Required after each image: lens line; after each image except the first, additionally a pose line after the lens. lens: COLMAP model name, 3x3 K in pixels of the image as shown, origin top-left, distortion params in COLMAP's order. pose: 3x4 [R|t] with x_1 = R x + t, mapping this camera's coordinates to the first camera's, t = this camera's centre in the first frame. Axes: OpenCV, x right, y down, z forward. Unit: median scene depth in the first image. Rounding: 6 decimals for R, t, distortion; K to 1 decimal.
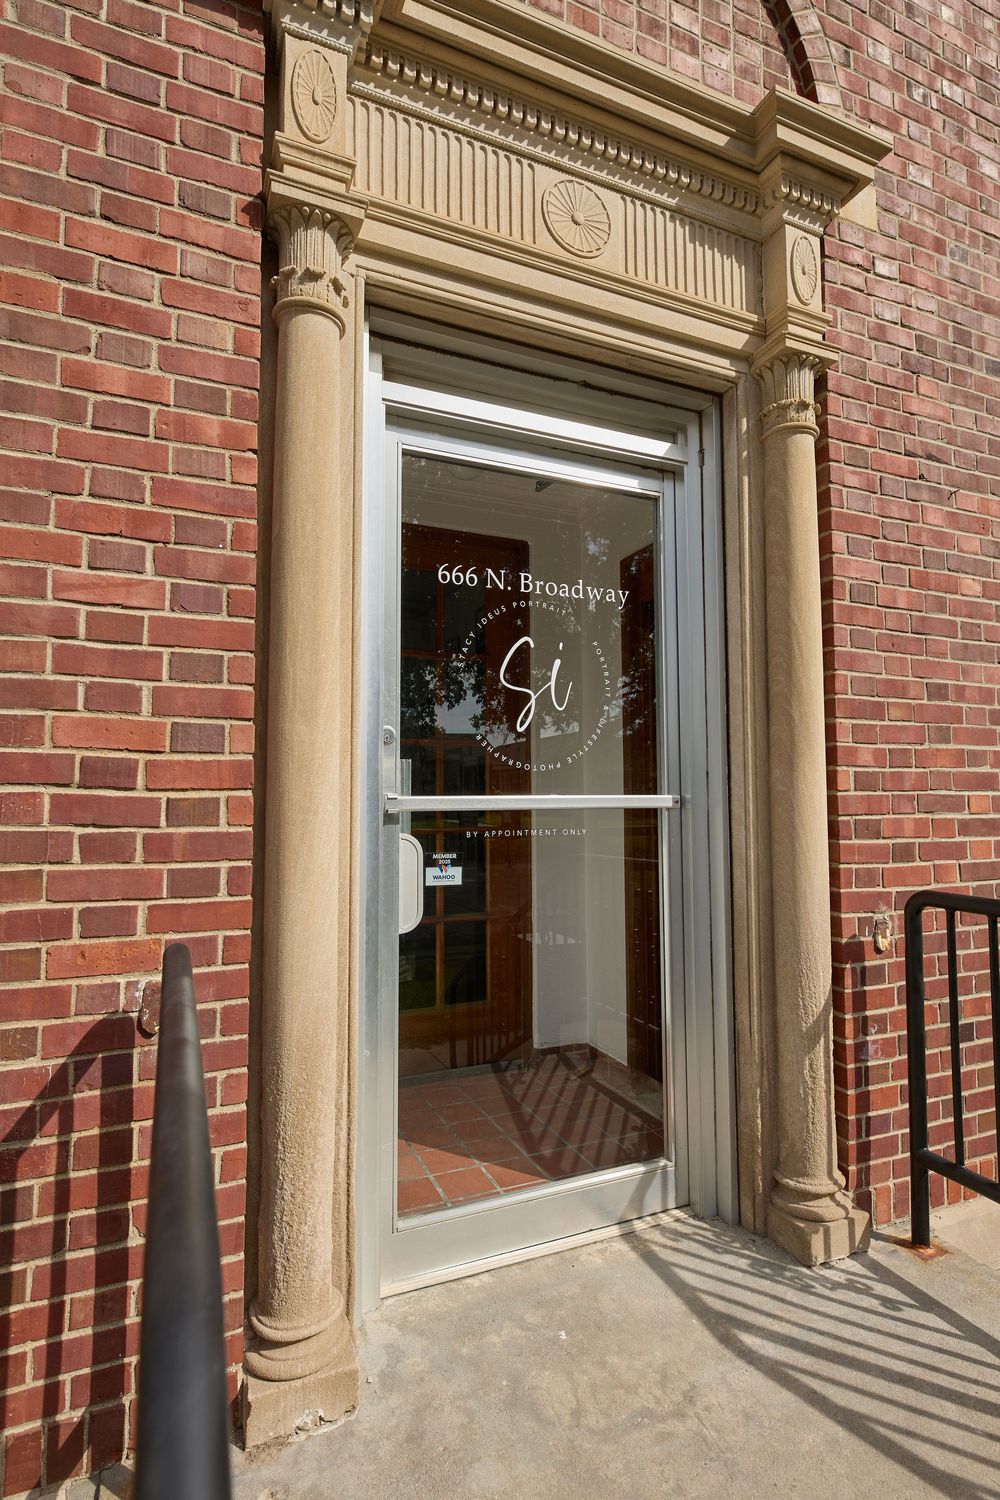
lens RADIAL K [[789.8, 0, 500.0], [0, 789.8, 750.0], [0, 0, 1]] dist [0.001212, -0.000617]
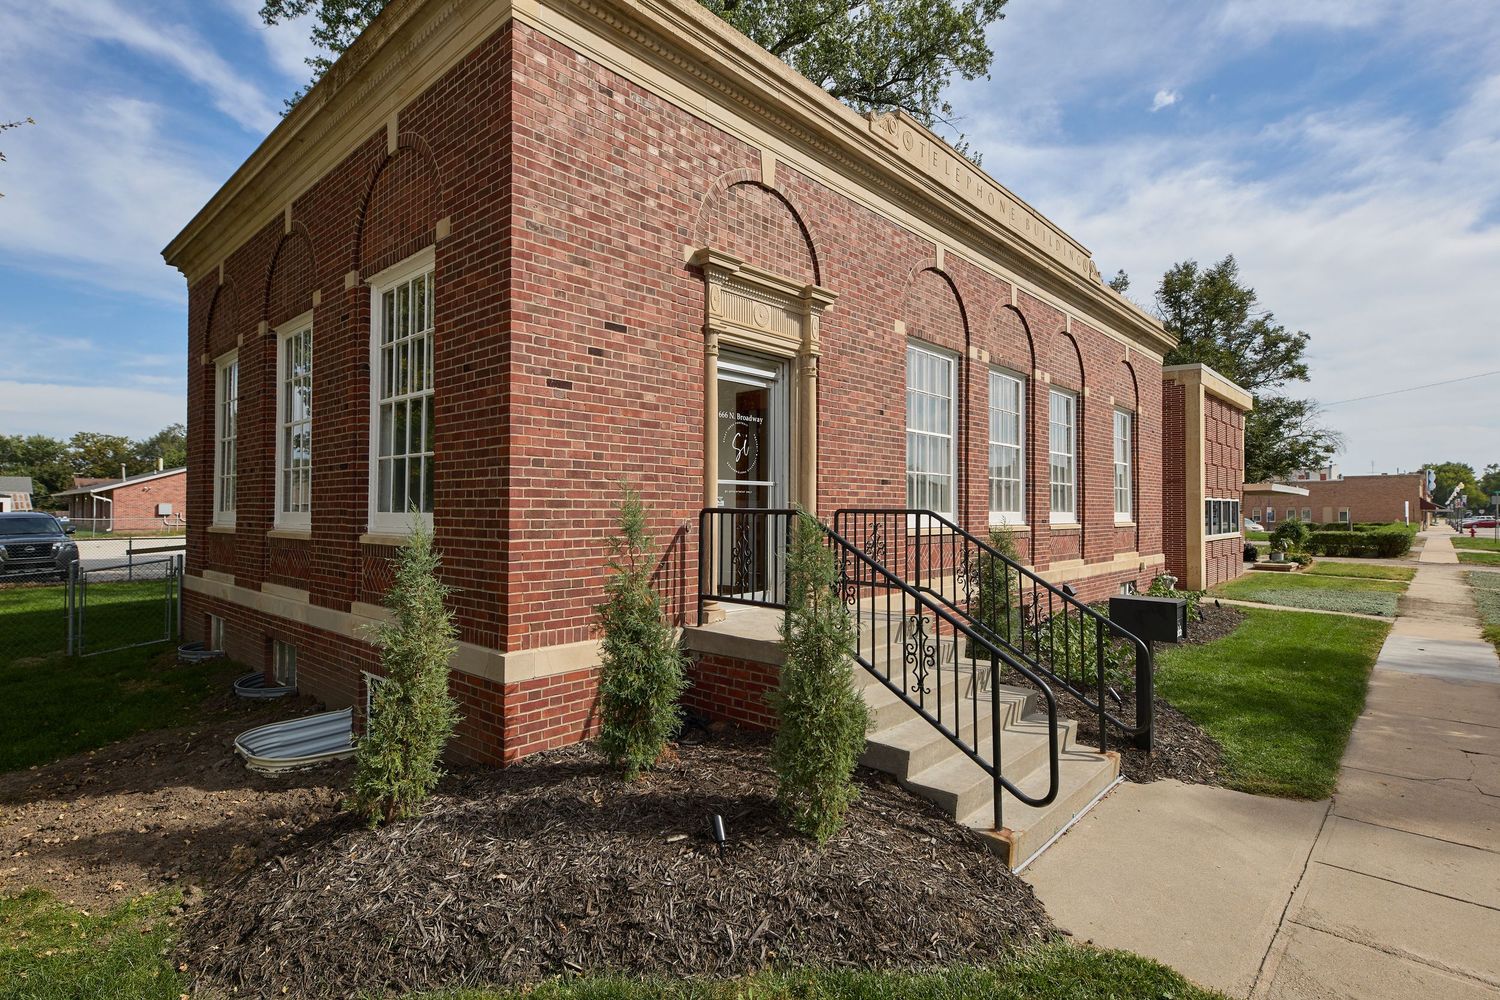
lens RADIAL K [[742.8, 0, 750.0], [0, 742.8, 500.0], [0, 0, 1]] dist [-0.000164, -0.000004]
pose [[0.913954, 0.010384, 0.405686, -1.154951], [-0.031042, 0.998533, 0.044373, -0.001842], [-0.404630, -0.053149, 0.912935, -1.836035]]
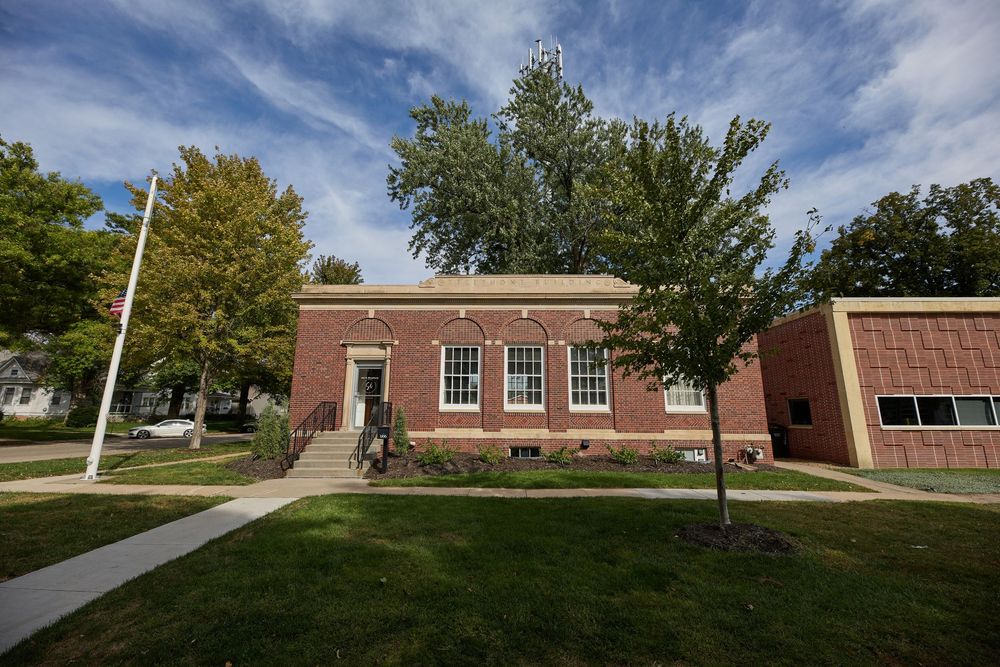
lens RADIAL K [[405.5, 0, 500.0], [0, 405.5, 333.5], [0, 0, 1]] dist [-0.001728, -0.000135]
pose [[0.908195, -0.078290, -0.411159, 4.496193], [0.017432, 0.988573, -0.149732, 0.088234], [0.418183, 0.128818, 0.899182, -3.877347]]
